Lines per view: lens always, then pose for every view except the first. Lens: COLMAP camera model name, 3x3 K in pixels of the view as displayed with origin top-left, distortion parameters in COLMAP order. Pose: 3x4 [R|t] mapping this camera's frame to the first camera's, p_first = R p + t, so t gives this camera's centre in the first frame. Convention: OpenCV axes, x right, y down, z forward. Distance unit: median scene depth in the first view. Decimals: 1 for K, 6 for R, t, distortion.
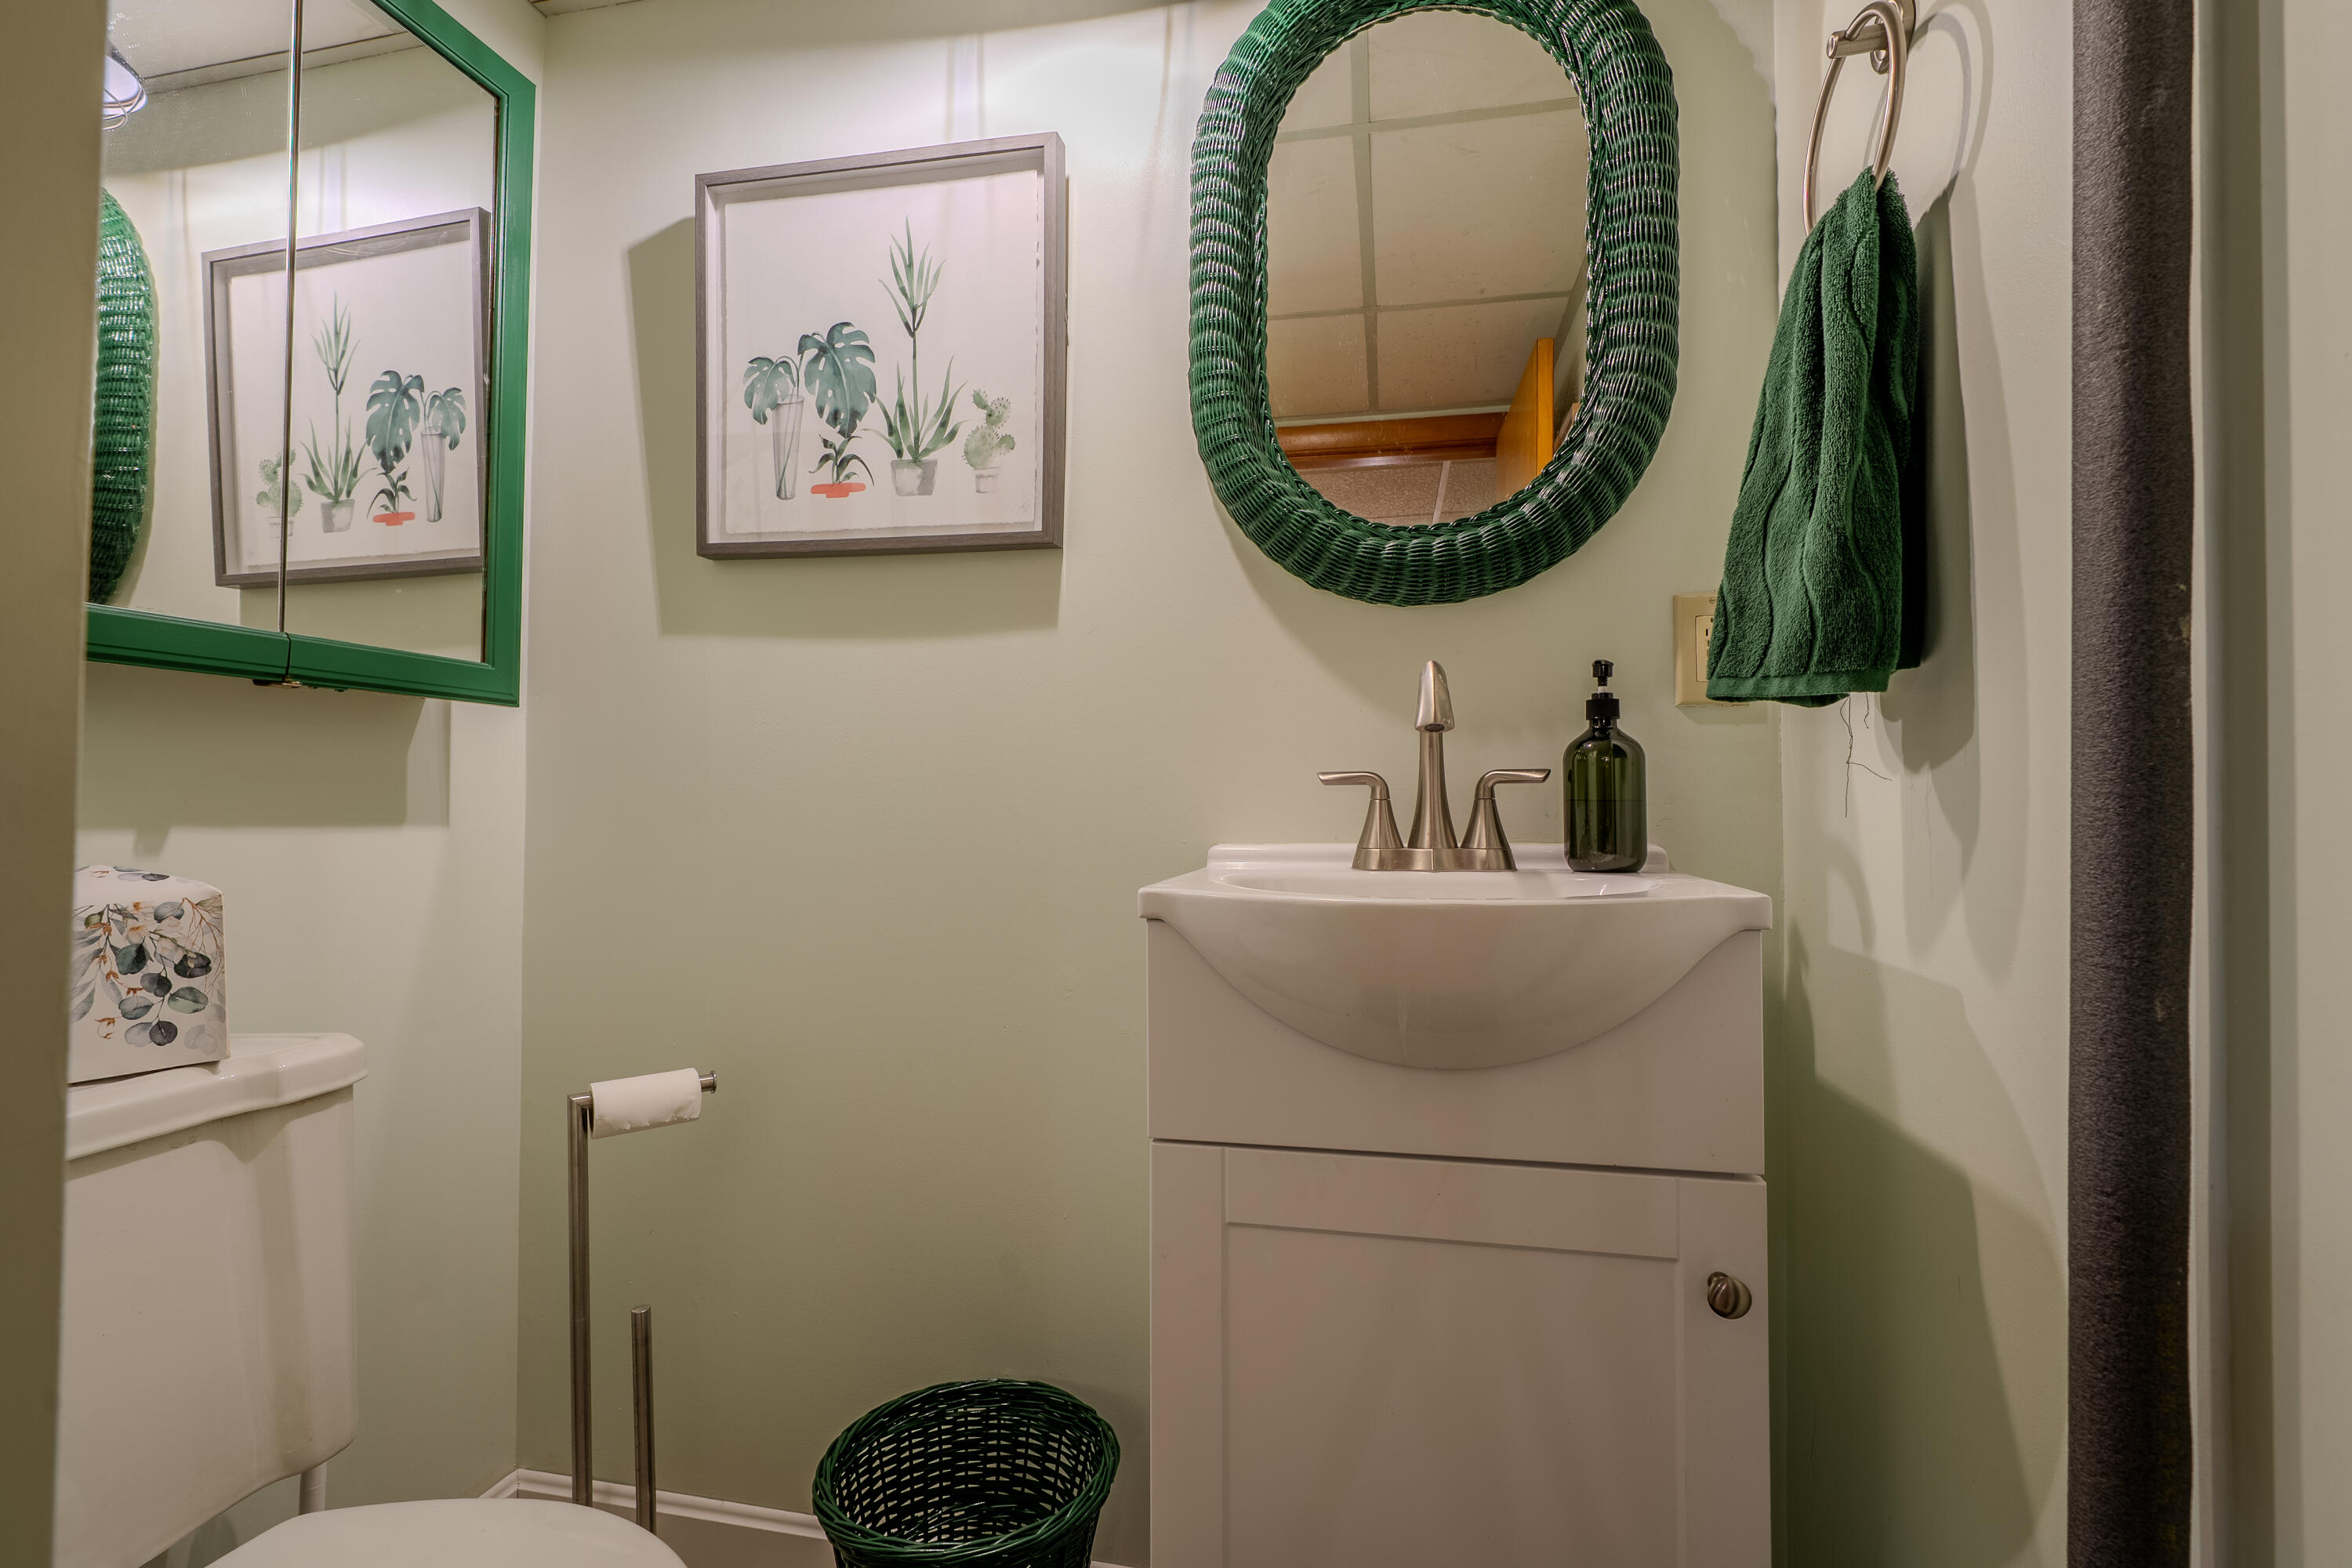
lens RADIAL K [[1062.9, 0, 1175.2], [0, 1062.9, 794.0], [0, 0, 1]] dist [0.001099, -0.000115]
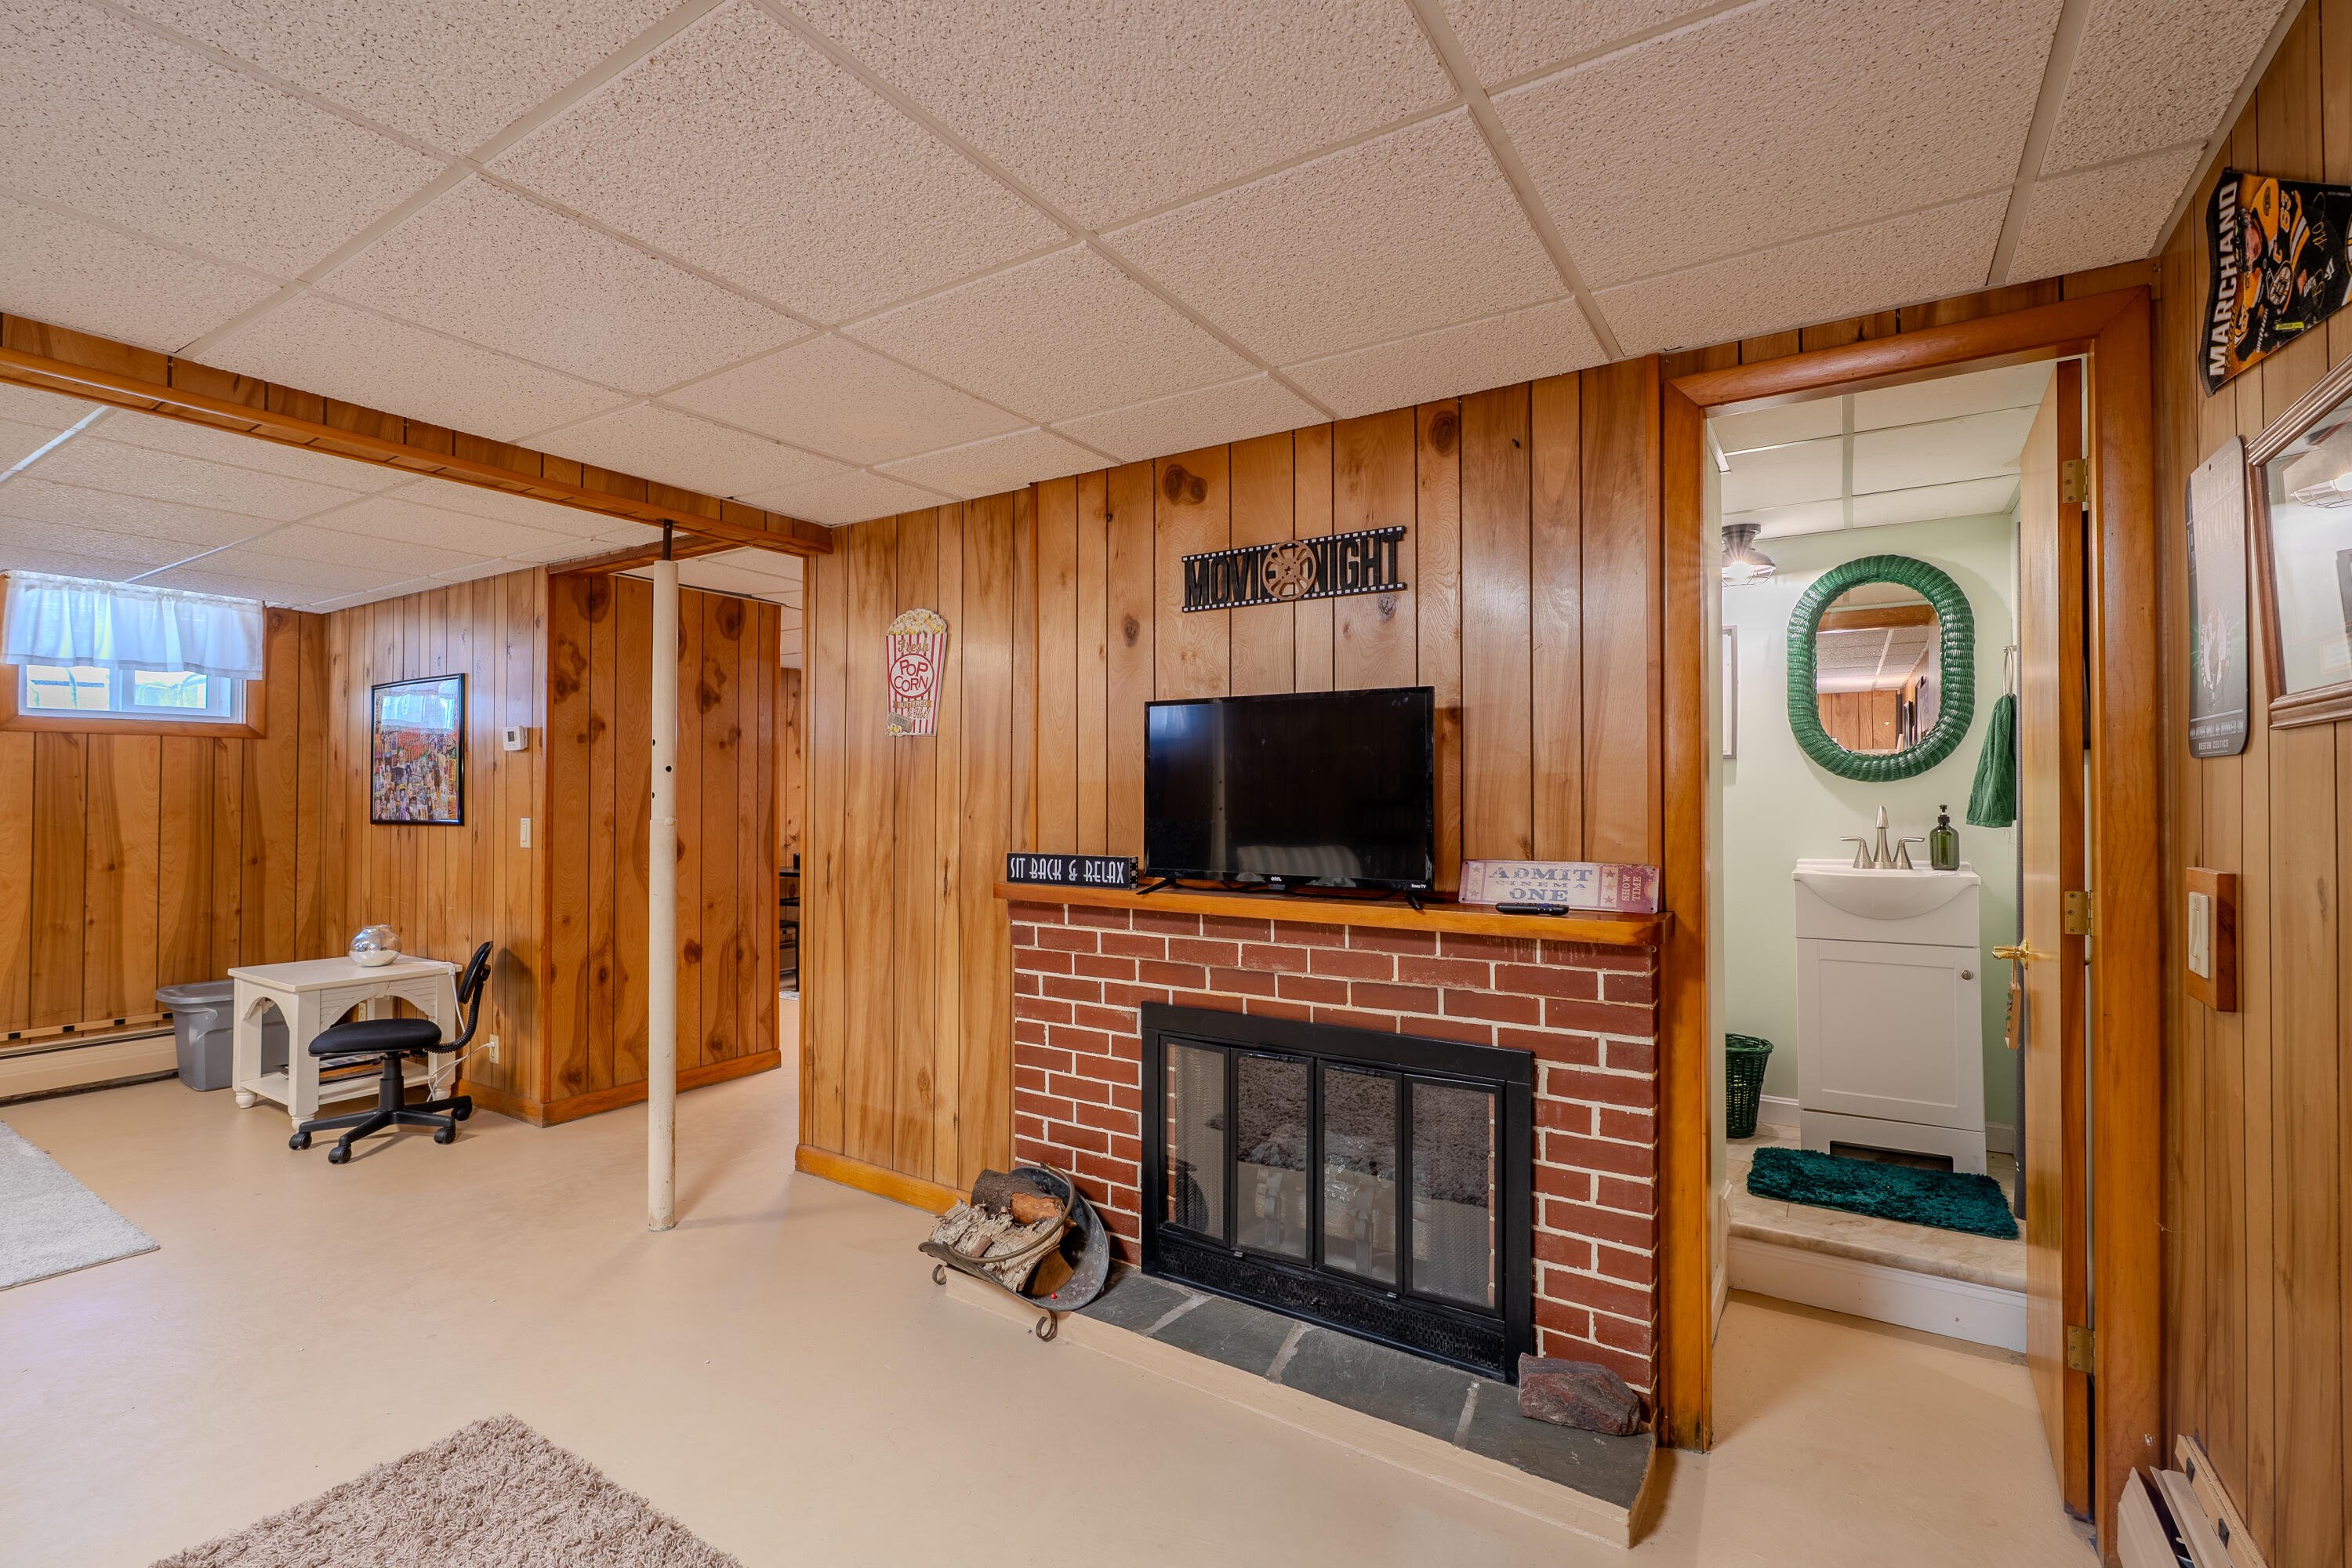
lens RADIAL K [[1062.9, 0, 1172.4], [0, 1062.9, 781.2], [0, 0, 1]] dist [0.001099, -0.000115]
pose [[0.937720, -0.008351, -0.347293, -0.666329], [0.007957, 0.999965, -0.002558, -0.205664], [0.347302, -0.000365, 0.937753, -2.821175]]
